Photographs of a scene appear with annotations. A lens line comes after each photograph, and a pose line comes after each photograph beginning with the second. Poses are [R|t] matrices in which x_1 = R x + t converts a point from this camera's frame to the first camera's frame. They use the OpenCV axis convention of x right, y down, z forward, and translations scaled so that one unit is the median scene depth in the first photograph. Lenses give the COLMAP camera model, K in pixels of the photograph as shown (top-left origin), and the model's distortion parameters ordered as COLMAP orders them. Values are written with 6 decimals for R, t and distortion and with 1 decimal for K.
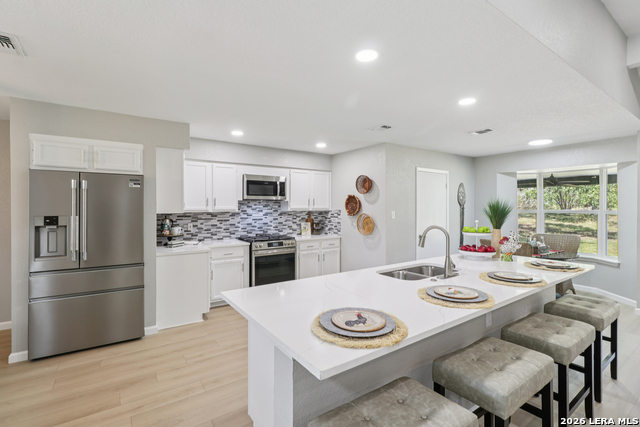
lens RADIAL K [[299.0, 0, 320.9], [0, 299.0, 207.2], [0, 0, 1]] dist [0.004040, -0.002725]
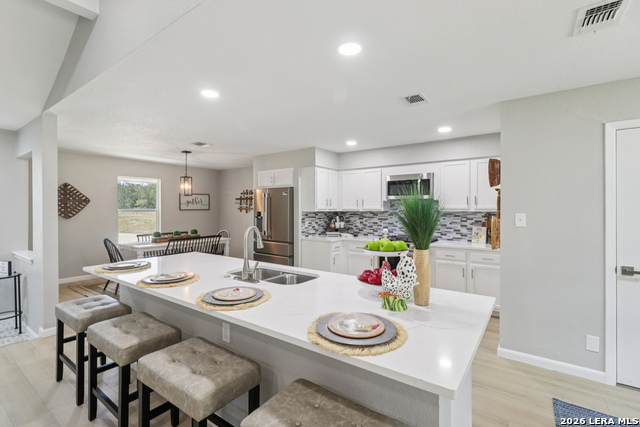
lens RADIAL K [[299.0, 0, 319.9], [0, 299.0, 209.0], [0, 0, 1]] dist [0.004040, -0.002725]
pose [[0.323538, 0.006020, -0.946196, 0.617805], [0.001743, 0.999974, 0.006958, -0.001301], [0.946214, -0.003901, 0.323519, 0.405264]]
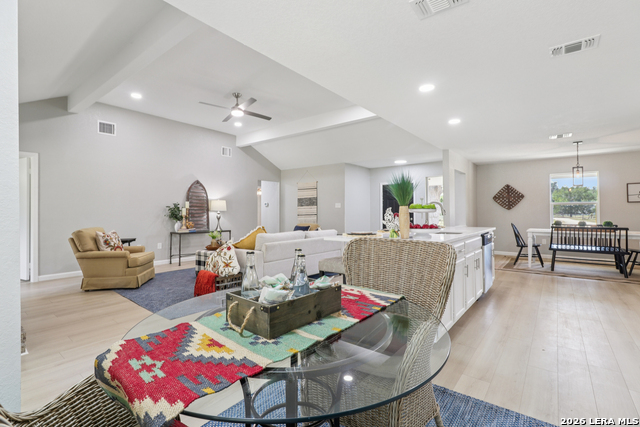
lens RADIAL K [[299.0, 0, 321.0], [0, 299.0, 208.0], [0, 0, 1]] dist [0.004040, -0.002725]
pose [[-0.958562, -0.001452, -0.284880, 0.651438], [0.003557, 0.999848, -0.017064, 0.053915], [0.284861, -0.017370, -0.958411, 1.082124]]
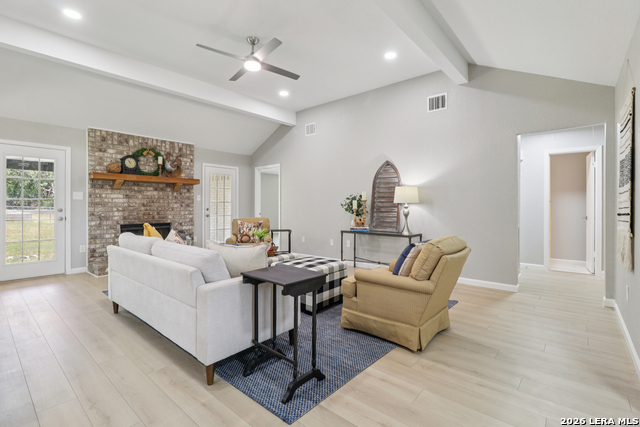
lens RADIAL K [[299.0, 0, 319.6], [0, 299.0, 206.7], [0, 0, 1]] dist [0.004040, -0.002725]
pose [[-0.242533, -0.002497, 0.970140, -0.104016], [-0.005890, 0.999982, 0.001102, 0.052056], [-0.970125, -0.005447, -0.242543, 0.051698]]
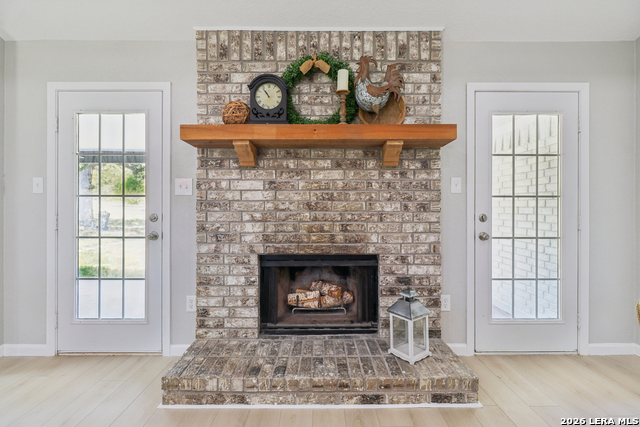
lens RADIAL K [[299.0, 0, 323.5], [0, 299.0, 211.4], [0, 0, 1]] dist [0.004040, -0.002725]
pose [[0.568350, -0.000795, 0.822787, 0.793599], [-0.002947, 0.999991, 0.003002, 0.056990], [-0.822782, -0.004131, 0.568342, 0.153705]]
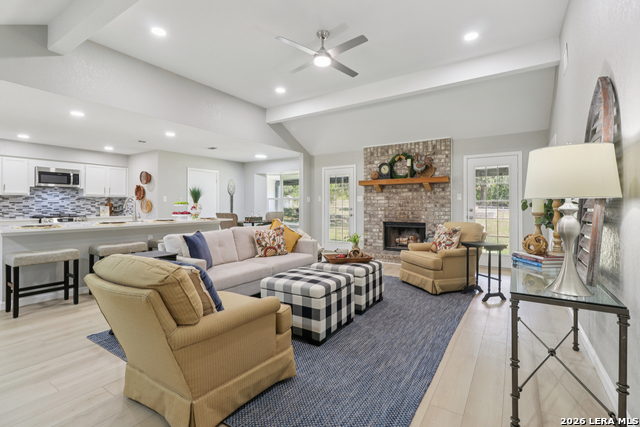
lens RADIAL K [[299.0, 0, 319.2], [0, 299.0, 202.9], [0, 0, 1]] dist [0.004040, -0.002725]
pose [[0.928346, 0.003410, 0.371701, 0.369346], [-0.001376, 0.999983, -0.005735, 0.048493], [-0.371714, 0.004813, 0.928335, -0.605938]]
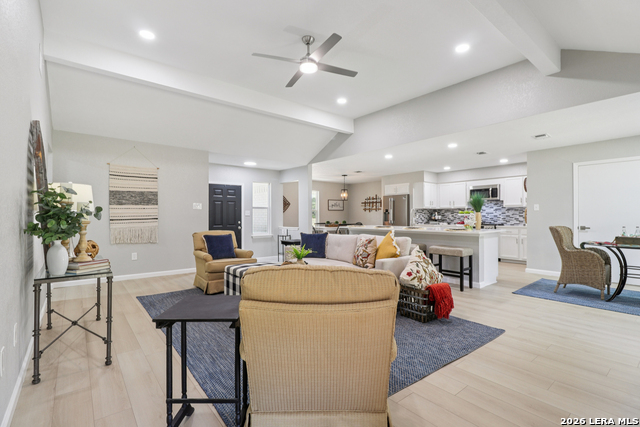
lens RADIAL K [[299.0, 0, 320.9], [0, 299.0, 215.2], [0, 0, 1]] dist [0.004040, -0.002725]
pose [[0.071390, -0.000250, -0.997448, 1.314540], [0.002480, 0.999997, -0.000073, 0.051190], [0.997445, -0.002468, 0.071391, 0.012884]]
